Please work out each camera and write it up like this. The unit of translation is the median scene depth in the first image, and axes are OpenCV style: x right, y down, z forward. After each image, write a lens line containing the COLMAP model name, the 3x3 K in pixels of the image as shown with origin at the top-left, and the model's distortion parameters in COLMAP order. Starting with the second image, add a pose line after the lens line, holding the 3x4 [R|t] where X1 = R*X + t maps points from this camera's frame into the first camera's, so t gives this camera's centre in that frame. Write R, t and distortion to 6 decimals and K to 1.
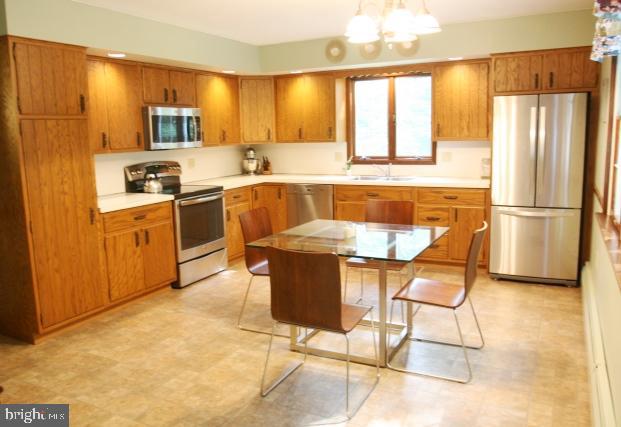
lens RADIAL K [[521.1, 0, 309.8], [0, 521.1, 213.6], [0, 0, 1]] dist [-0.003129, -0.000302]
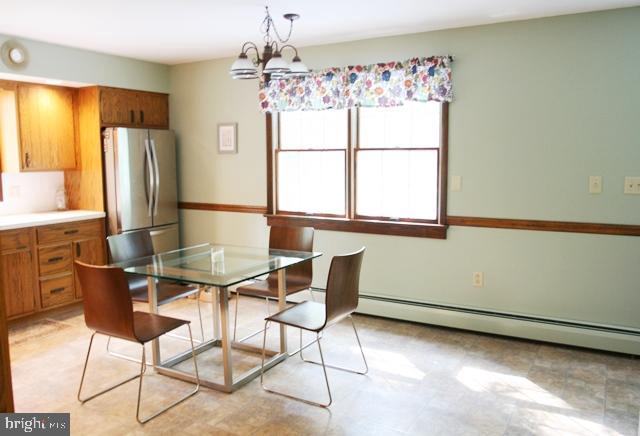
lens RADIAL K [[537.0, 0, 318.9], [0, 537.0, 216.4], [0, 0, 1]] dist [-0.003129, -0.000302]
pose [[0.067170, -0.099731, 0.992745, -0.698886], [0.159649, 0.983246, 0.087974, -0.078878], [-0.984886, 0.152582, 0.081967, 0.534033]]
